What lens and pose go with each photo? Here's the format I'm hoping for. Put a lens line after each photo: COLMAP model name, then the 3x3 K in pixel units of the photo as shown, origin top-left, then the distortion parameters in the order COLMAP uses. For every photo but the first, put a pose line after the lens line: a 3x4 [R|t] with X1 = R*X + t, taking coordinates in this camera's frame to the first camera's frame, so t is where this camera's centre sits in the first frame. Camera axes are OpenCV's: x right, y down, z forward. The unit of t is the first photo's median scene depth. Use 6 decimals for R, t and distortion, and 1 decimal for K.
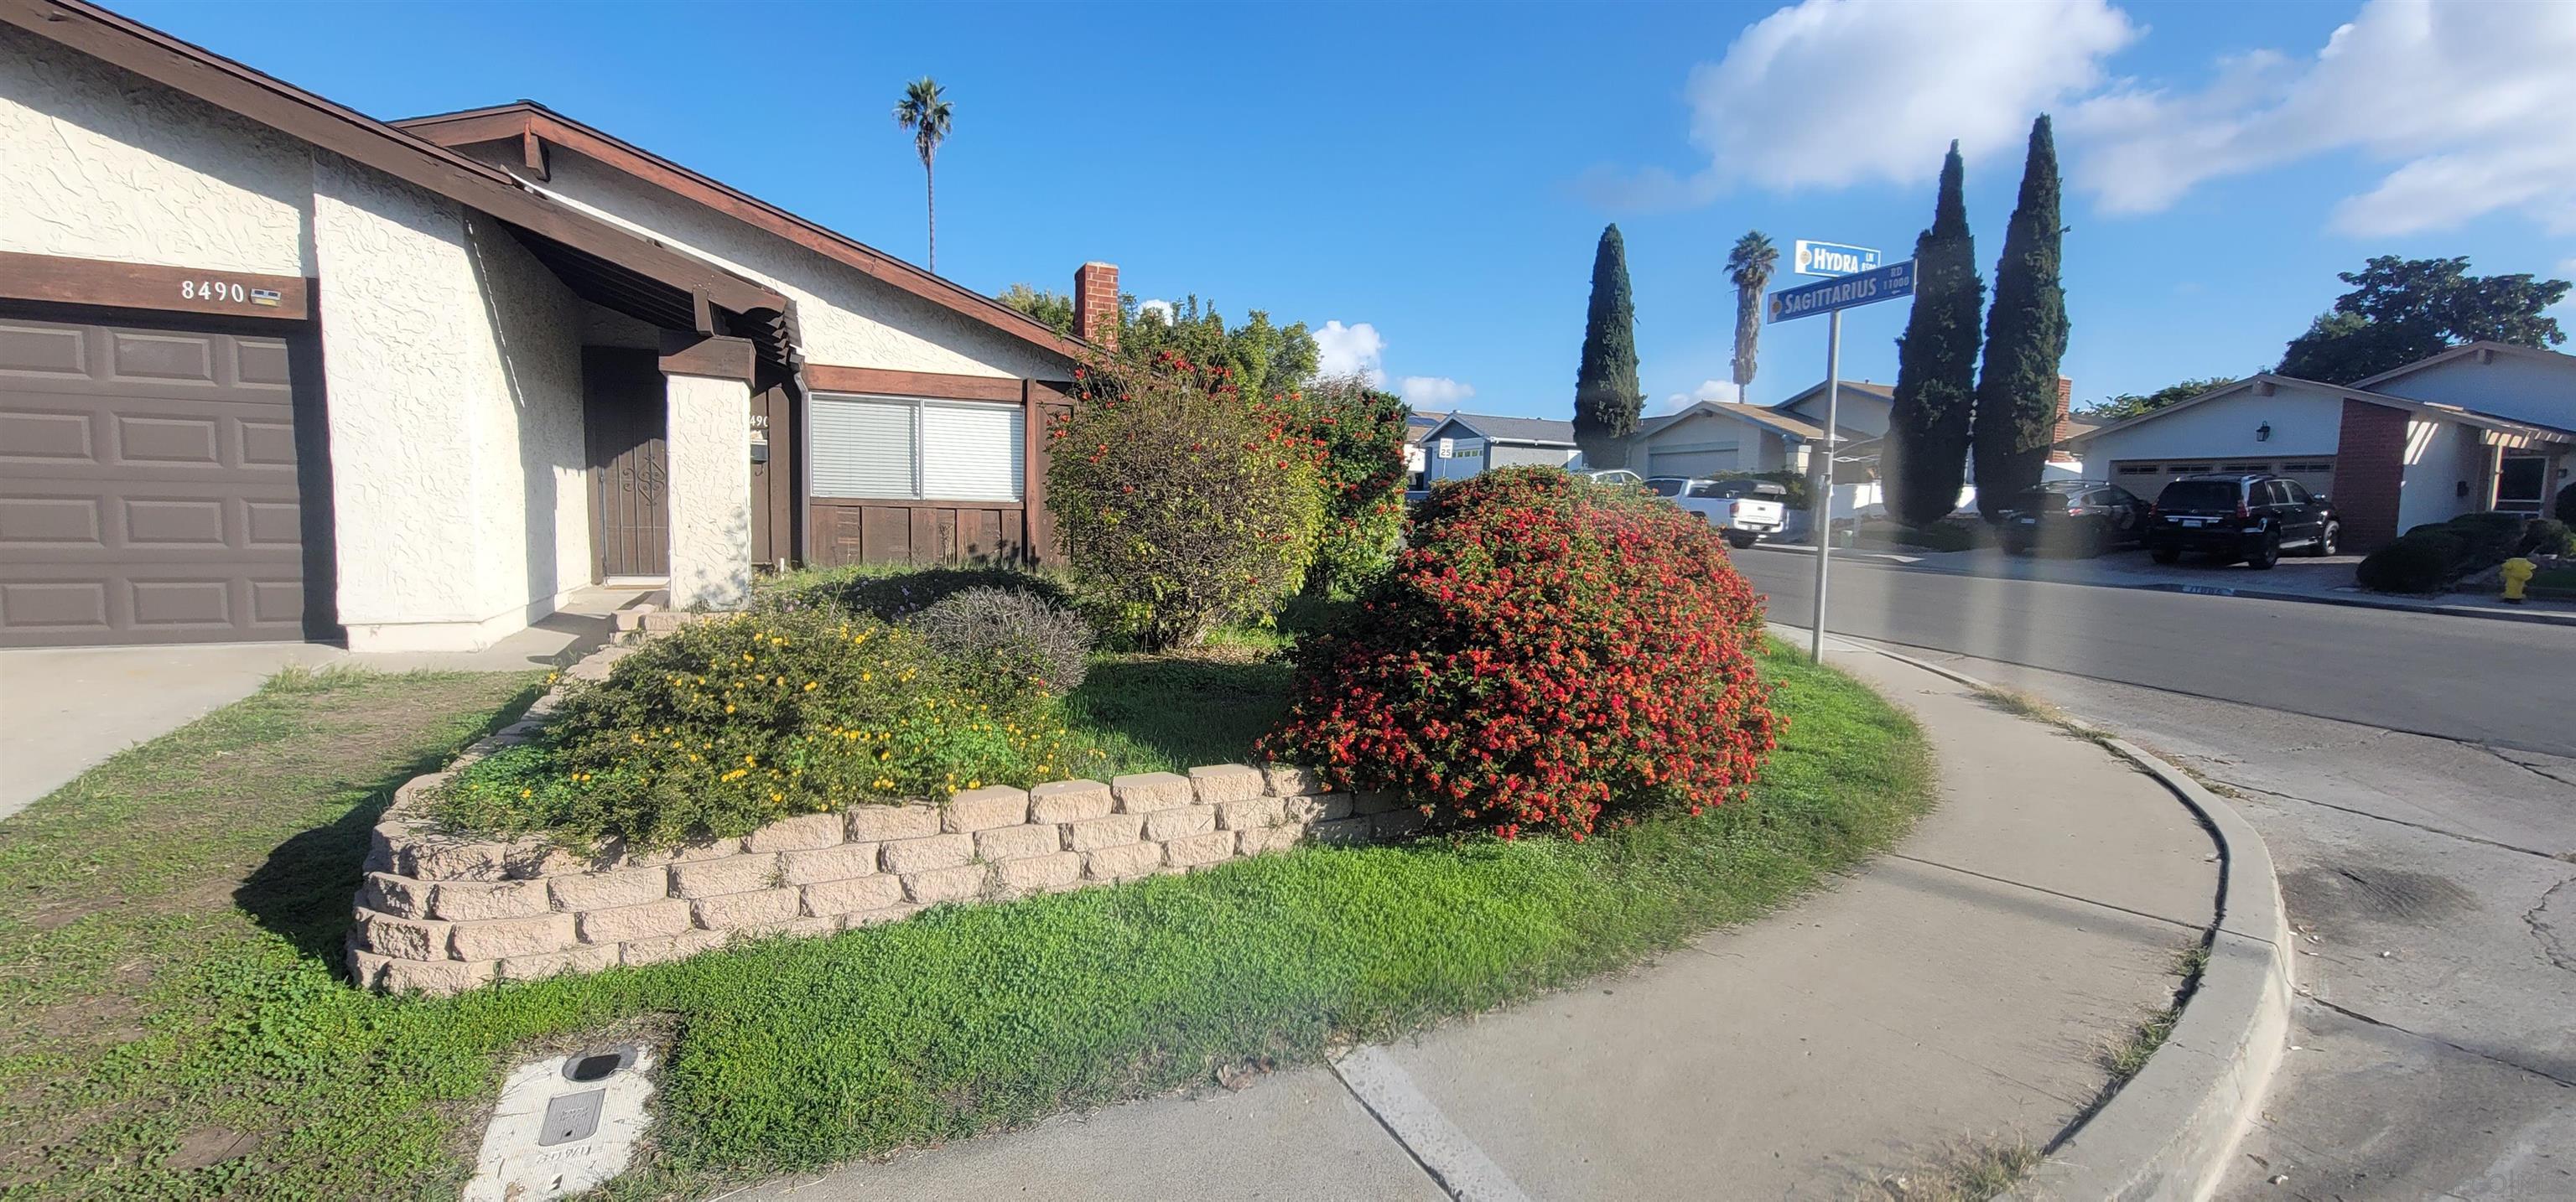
lens RADIAL K [[1053.0, 0, 1279.0], [0, 1053.0, 607.4], [0, 0, 1]] dist [-0.001093, -0.001025]
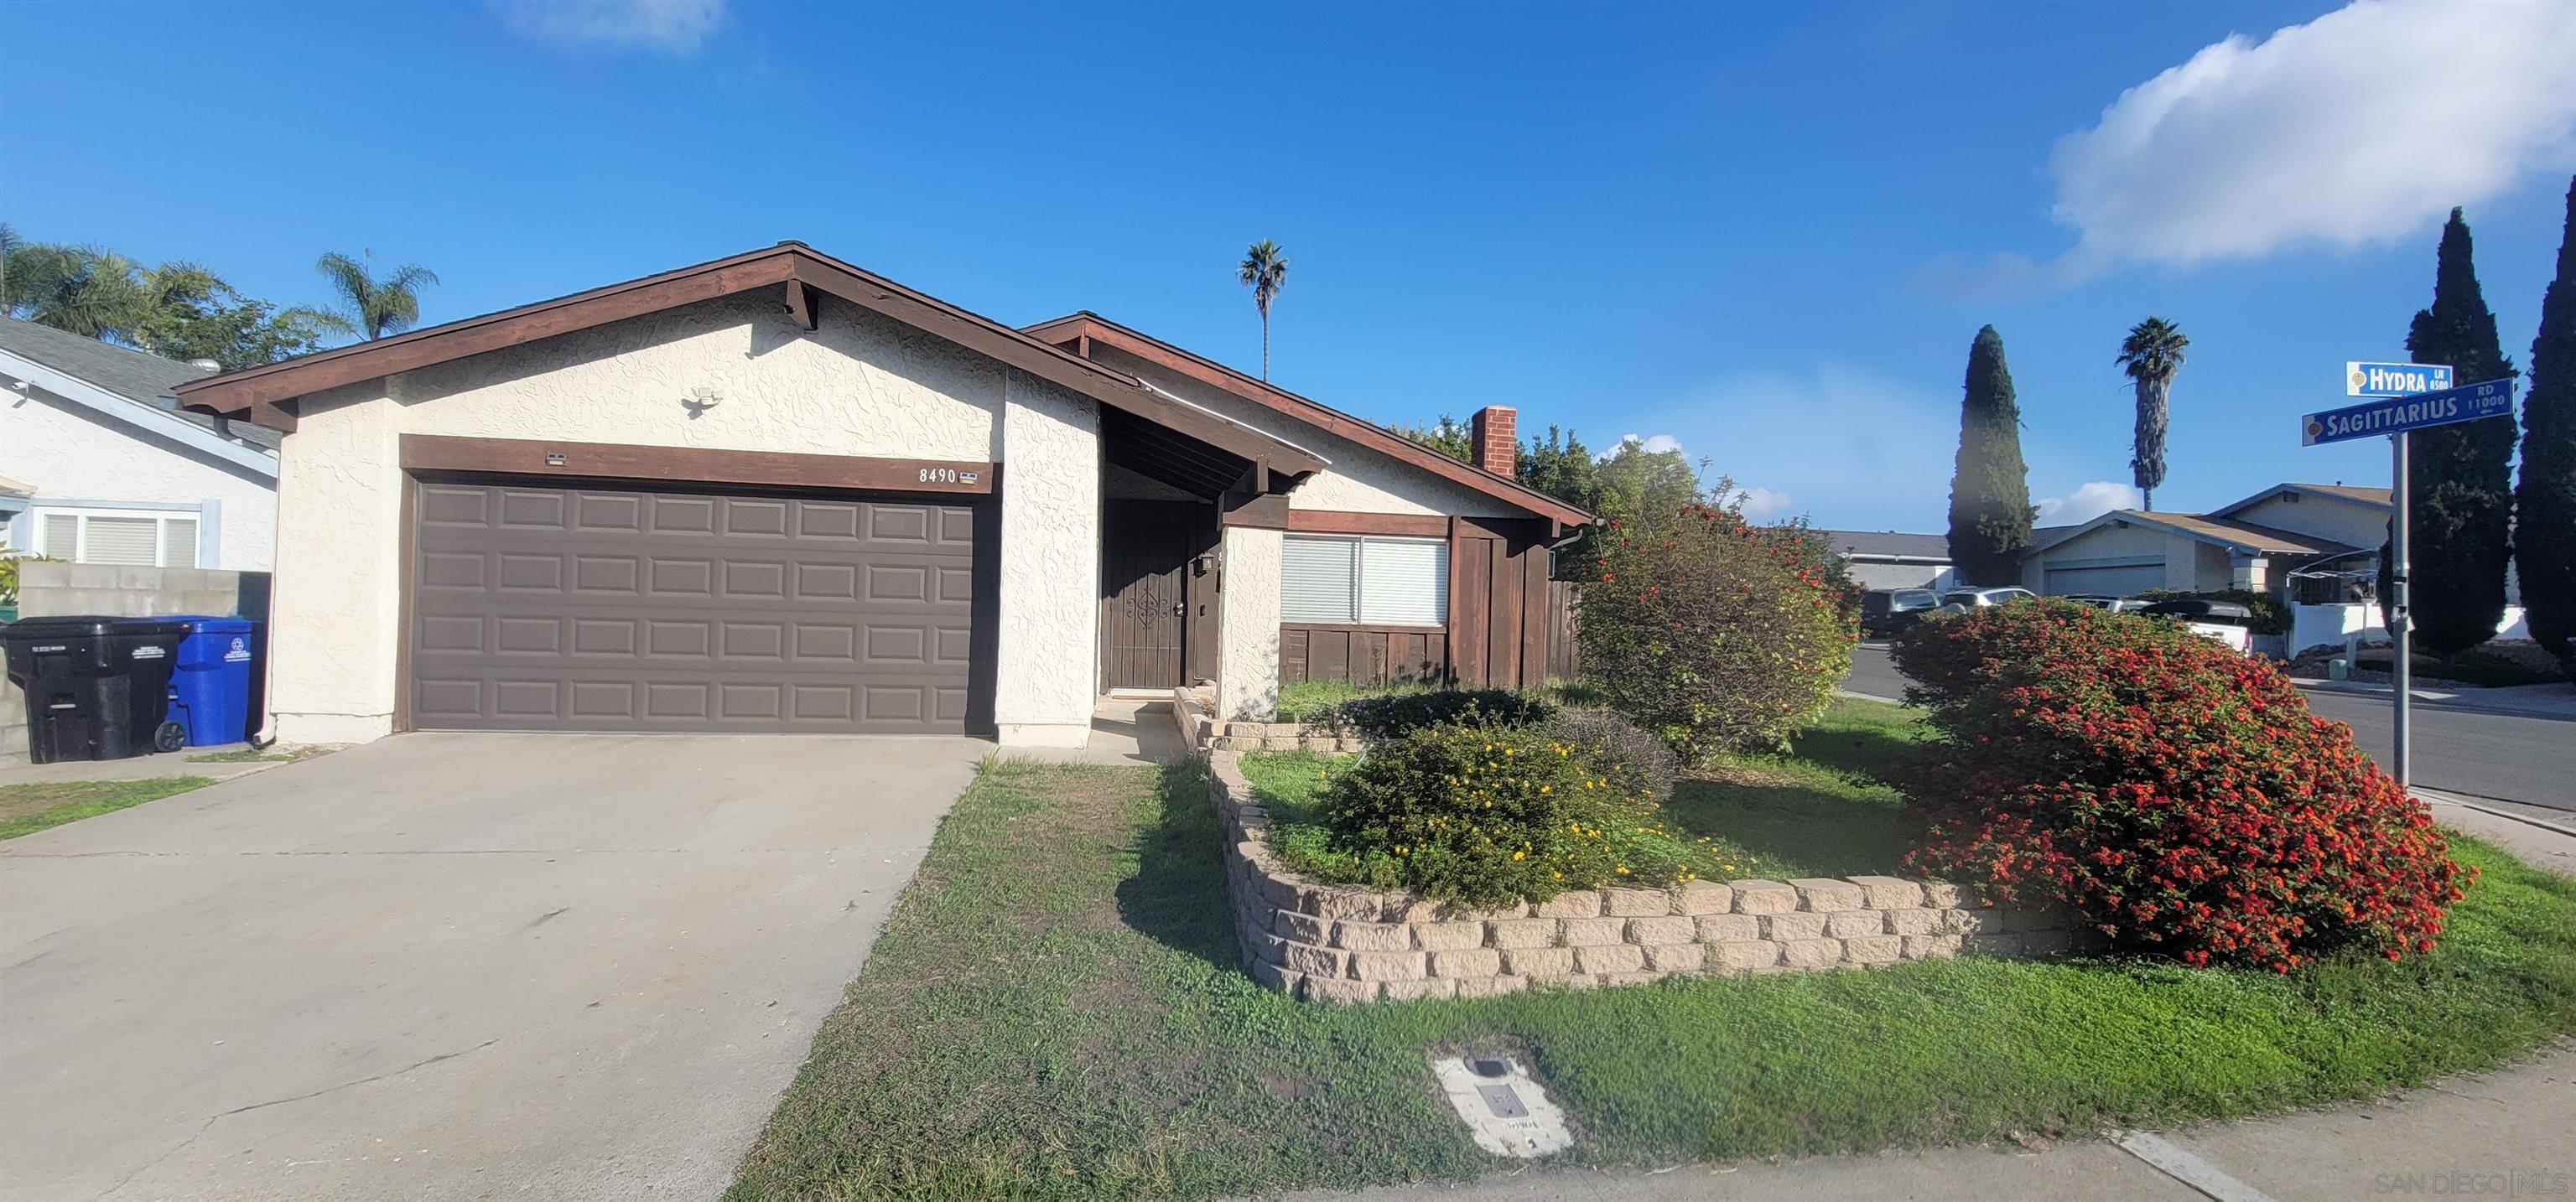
lens RADIAL K [[1053.0, 0, 1279.0], [0, 1053.0, 607.4], [0, 0, 1]] dist [-0.001093, -0.001025]
pose [[0.963343, 0.000281, -0.268271, -0.354268], [-0.029768, 0.993936, -0.105854, 0.001250], [0.266614, 0.109960, 0.957510, -0.275718]]
